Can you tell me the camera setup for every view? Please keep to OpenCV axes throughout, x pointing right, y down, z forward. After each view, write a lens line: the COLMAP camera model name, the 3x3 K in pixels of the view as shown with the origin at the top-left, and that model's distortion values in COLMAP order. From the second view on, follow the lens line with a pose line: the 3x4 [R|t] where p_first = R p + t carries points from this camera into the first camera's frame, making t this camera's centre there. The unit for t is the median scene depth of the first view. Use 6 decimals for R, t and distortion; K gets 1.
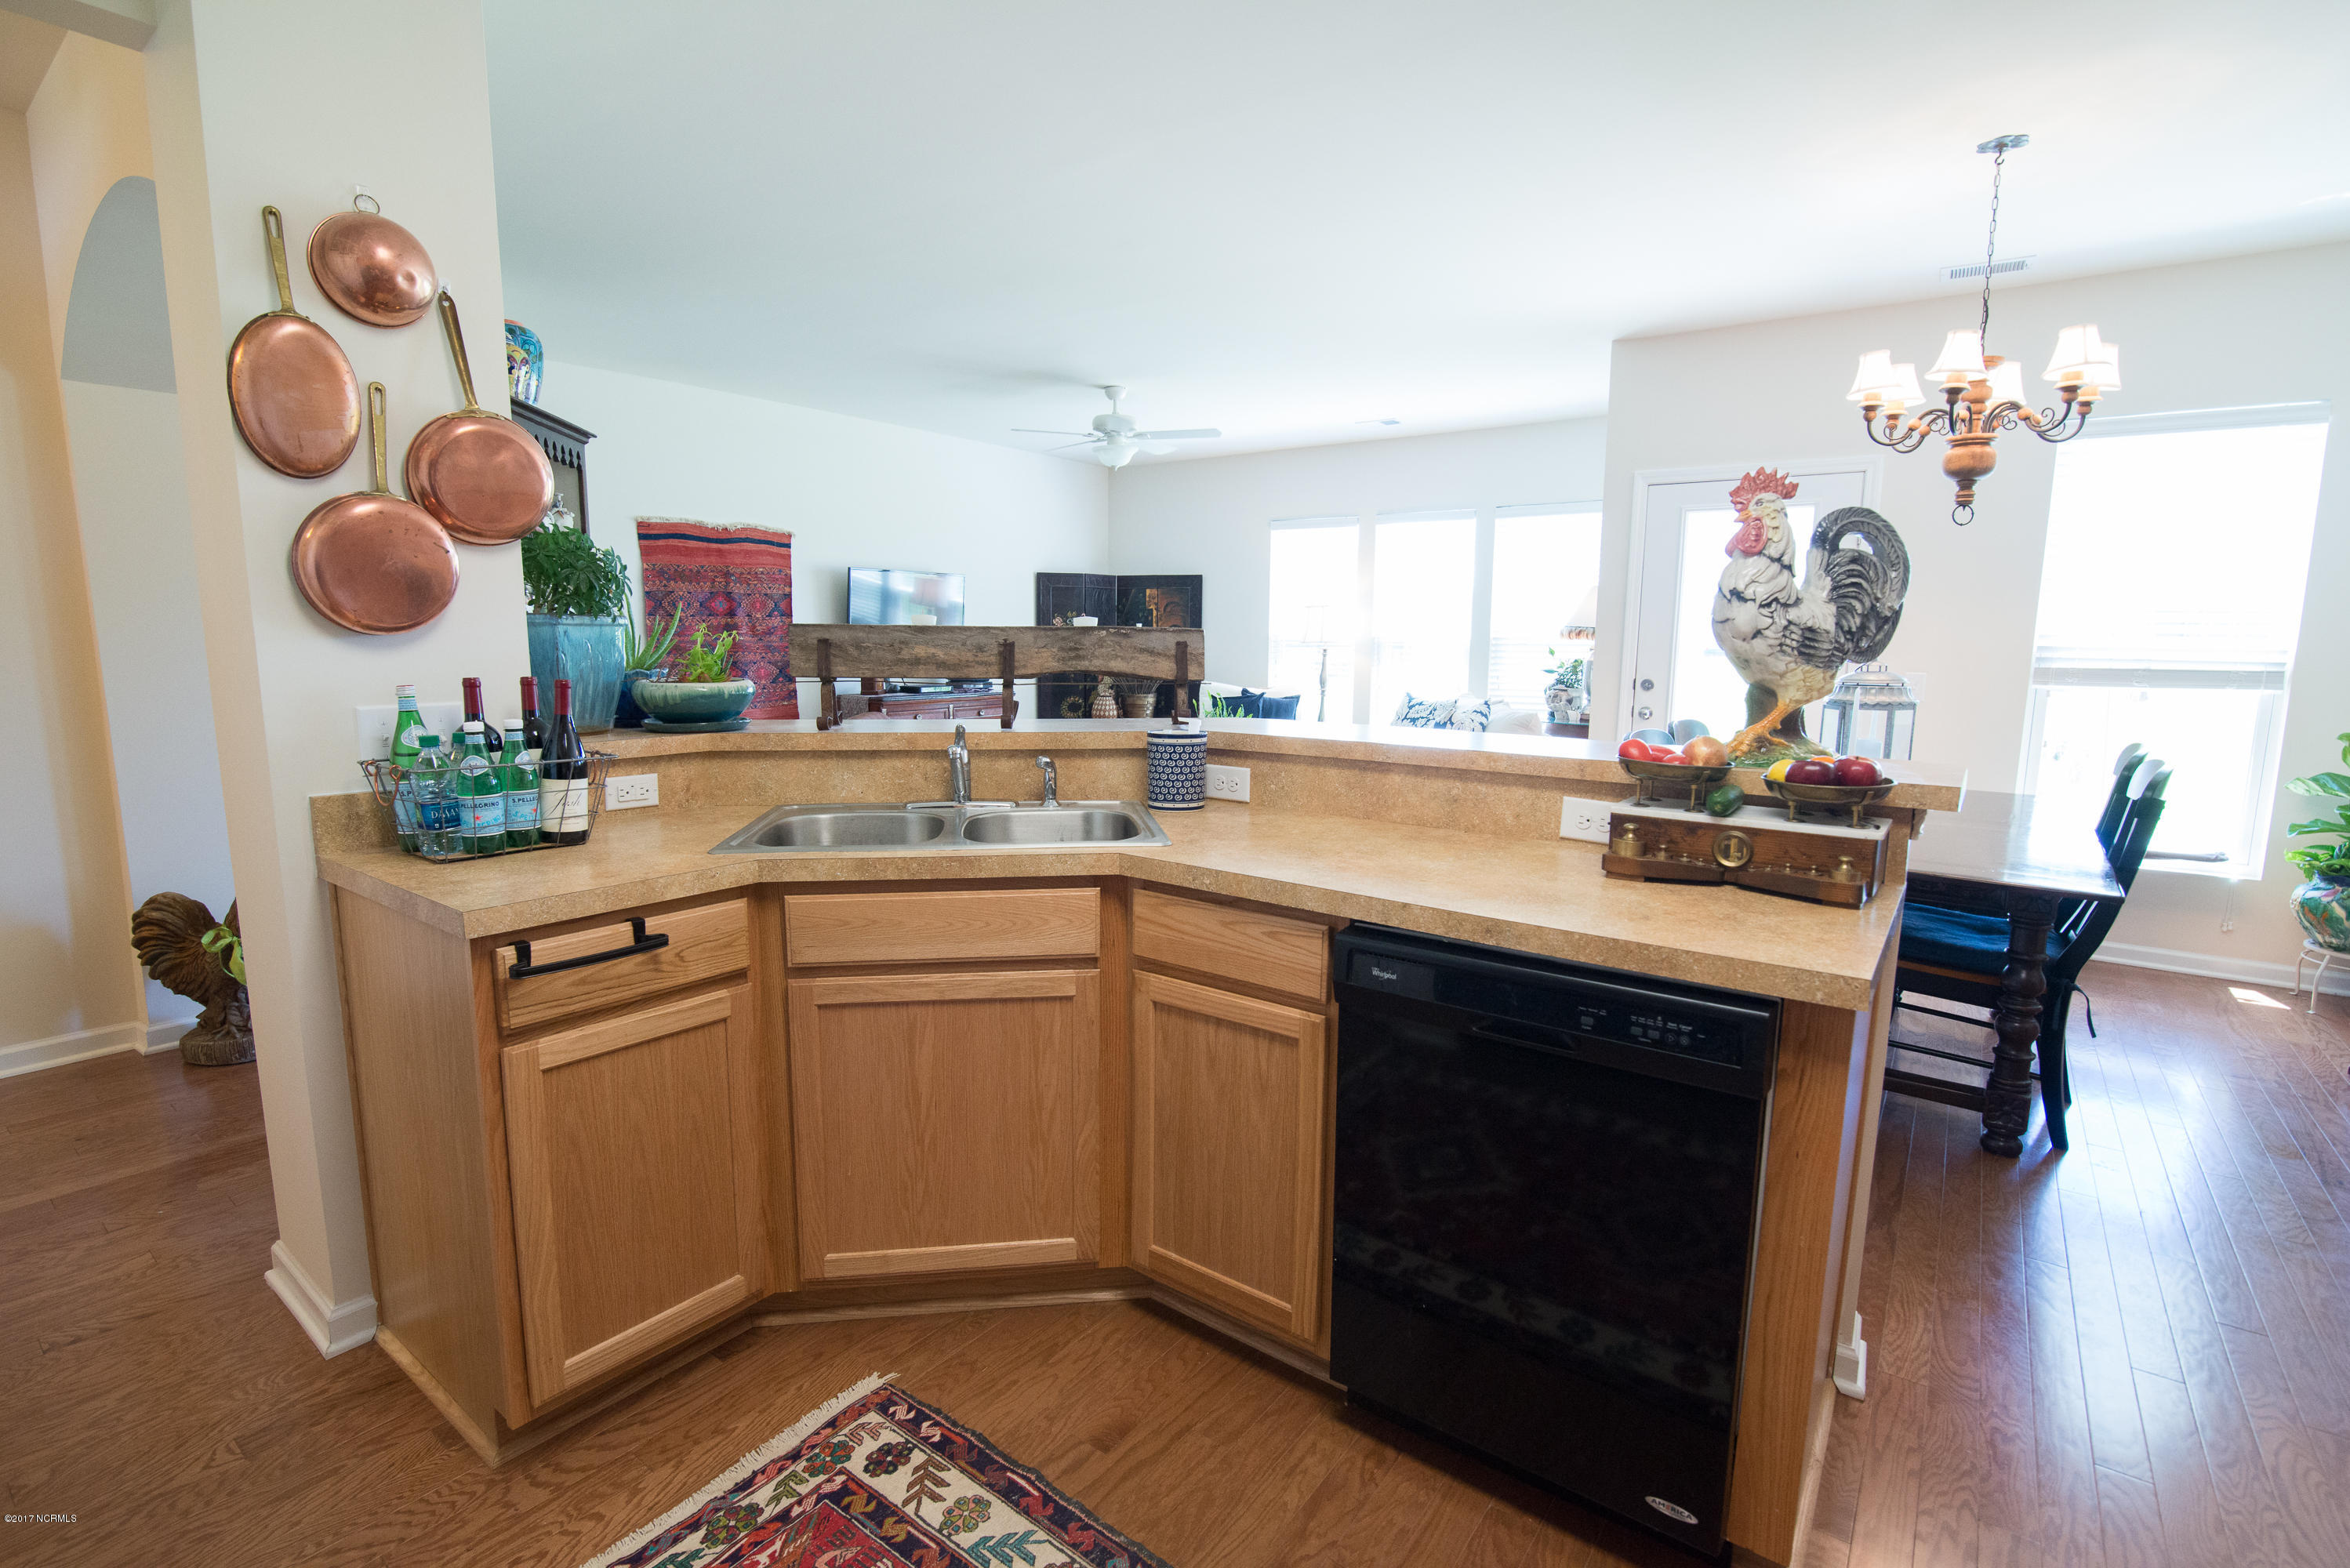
lens RADIAL K [[1075.3, 0, 1175.0], [0, 1075.3, 784.0], [0, 0, 1]] dist [-0.020966, 0.000783]
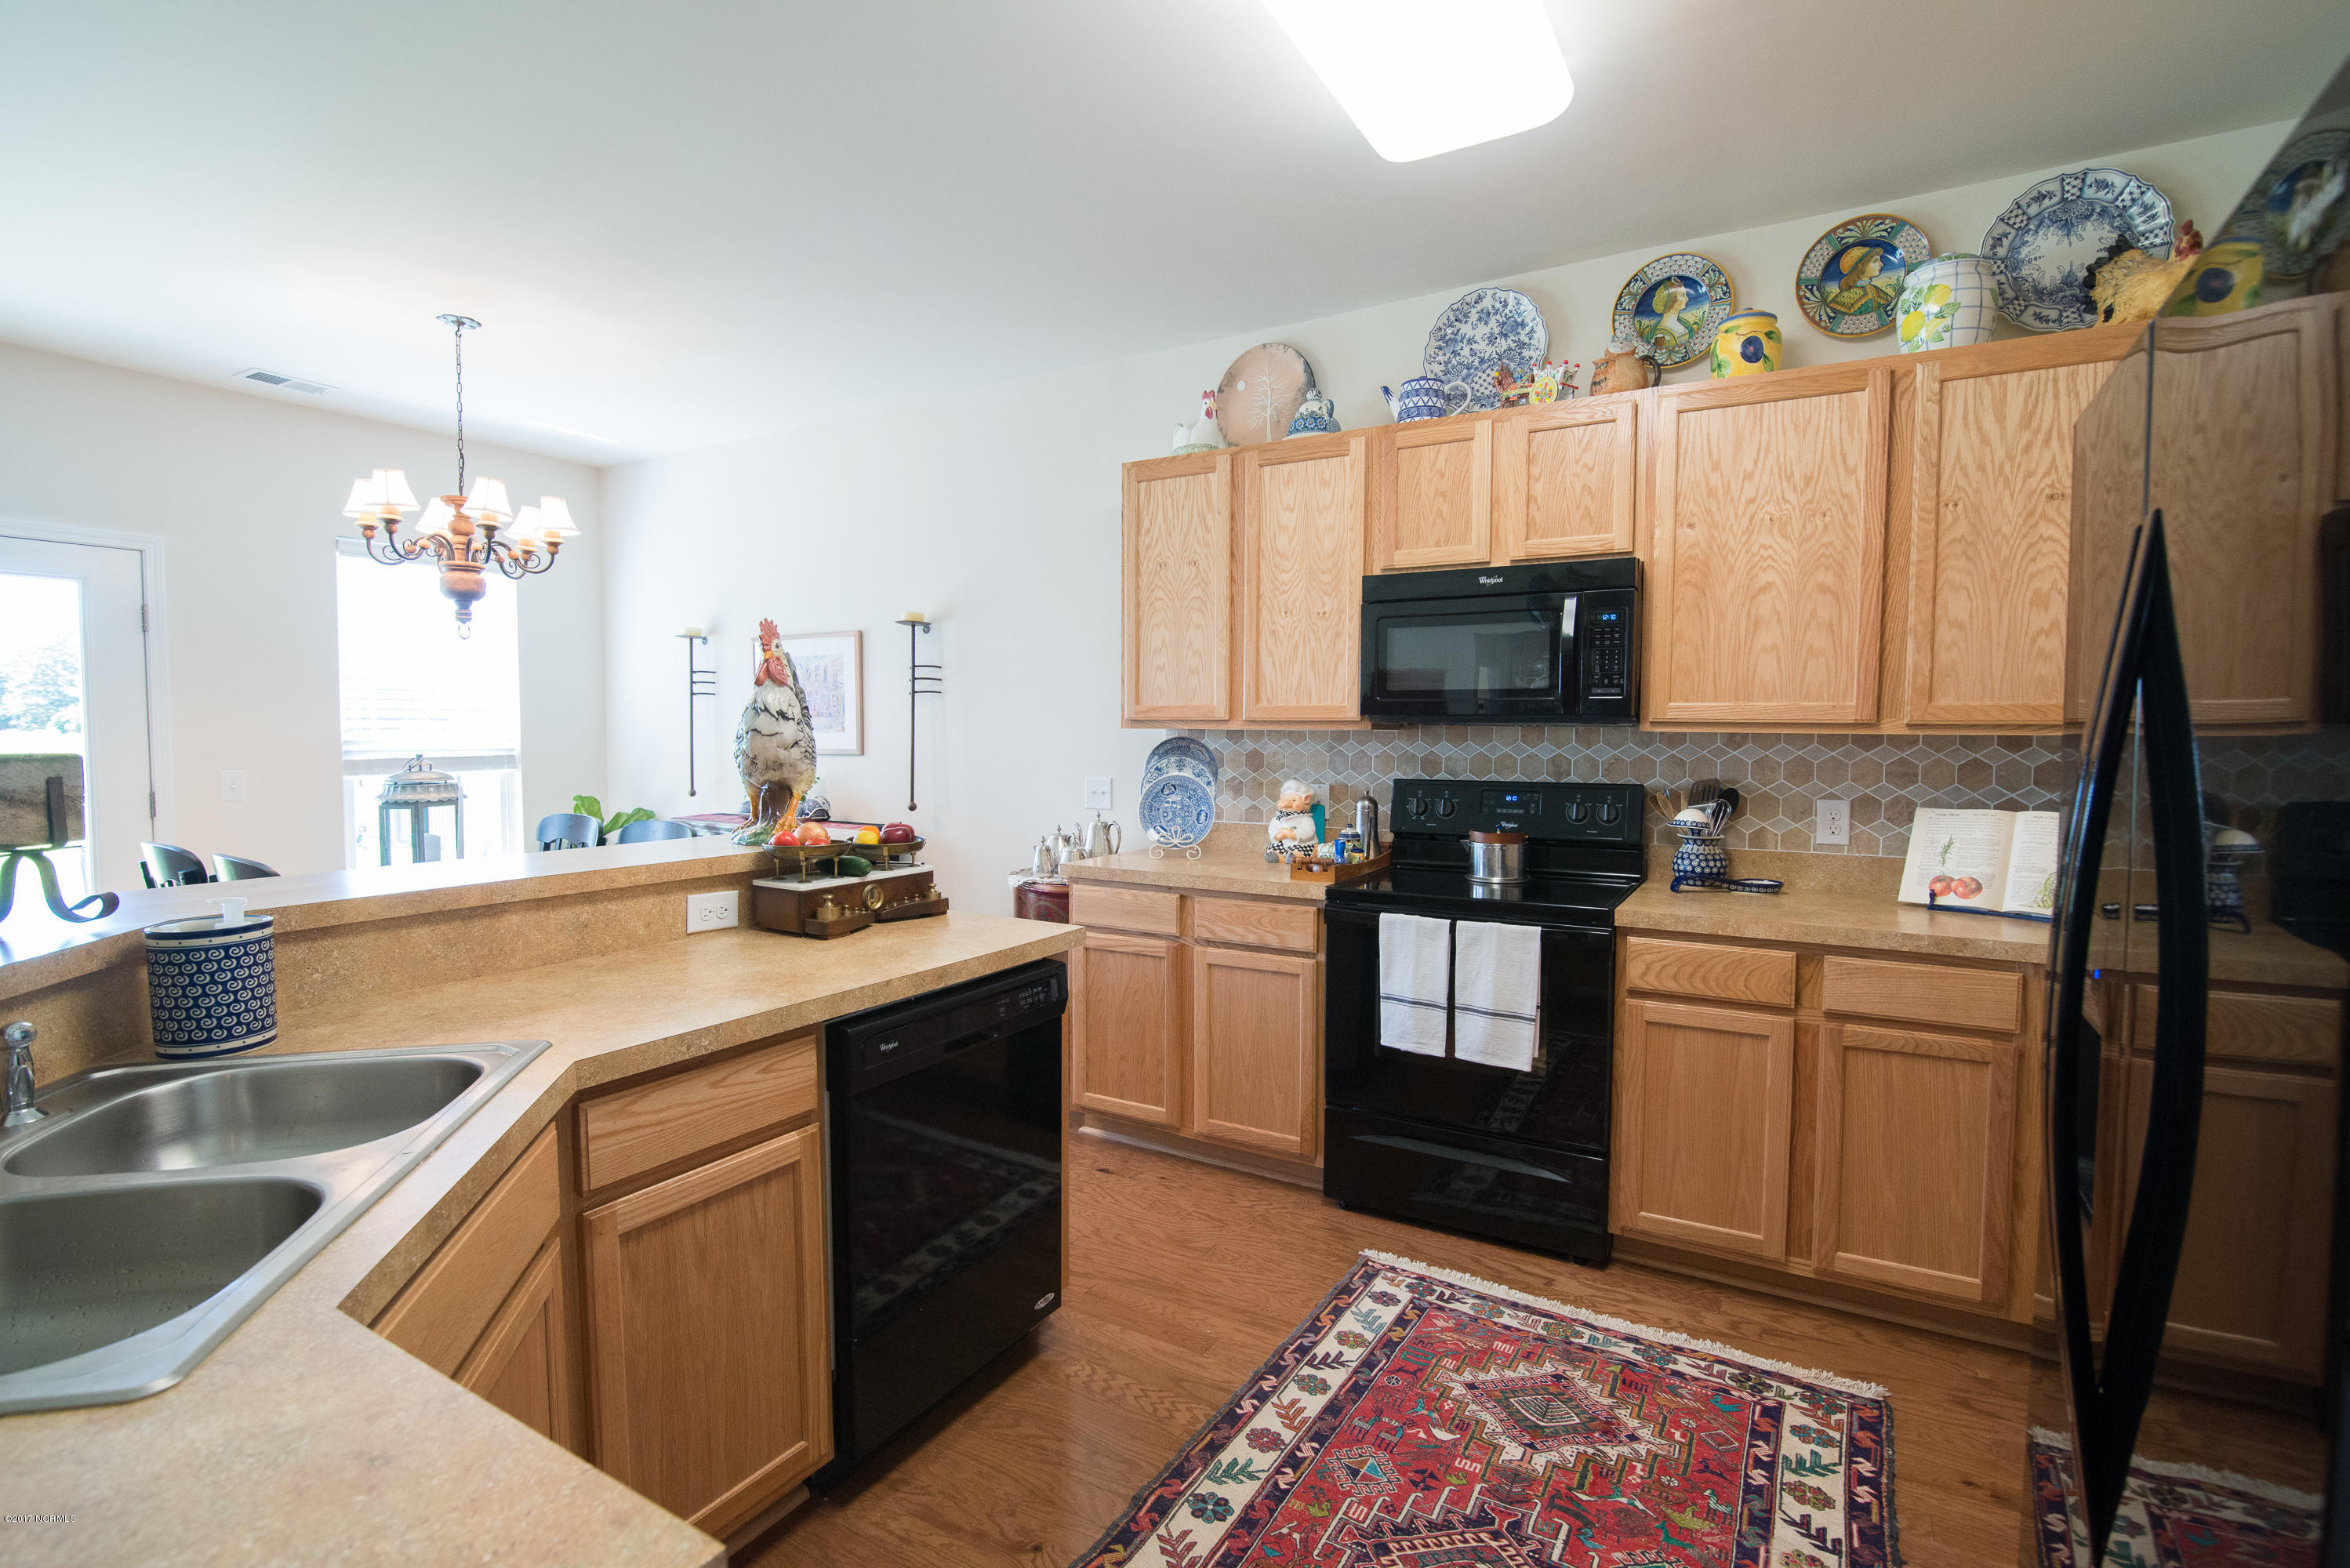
lens RADIAL K [[1032.1, 0, 1244.6], [0, 1032.1, 780.2], [0, 0, 1]] dist [-0.047075, 0.000025]
pose [[-0.157659, -0.054749, 0.985975, -0.820837], [0.130184, 0.988595, 0.075711, -0.121787], [-0.978875, 0.140295, -0.148733, 0.658422]]
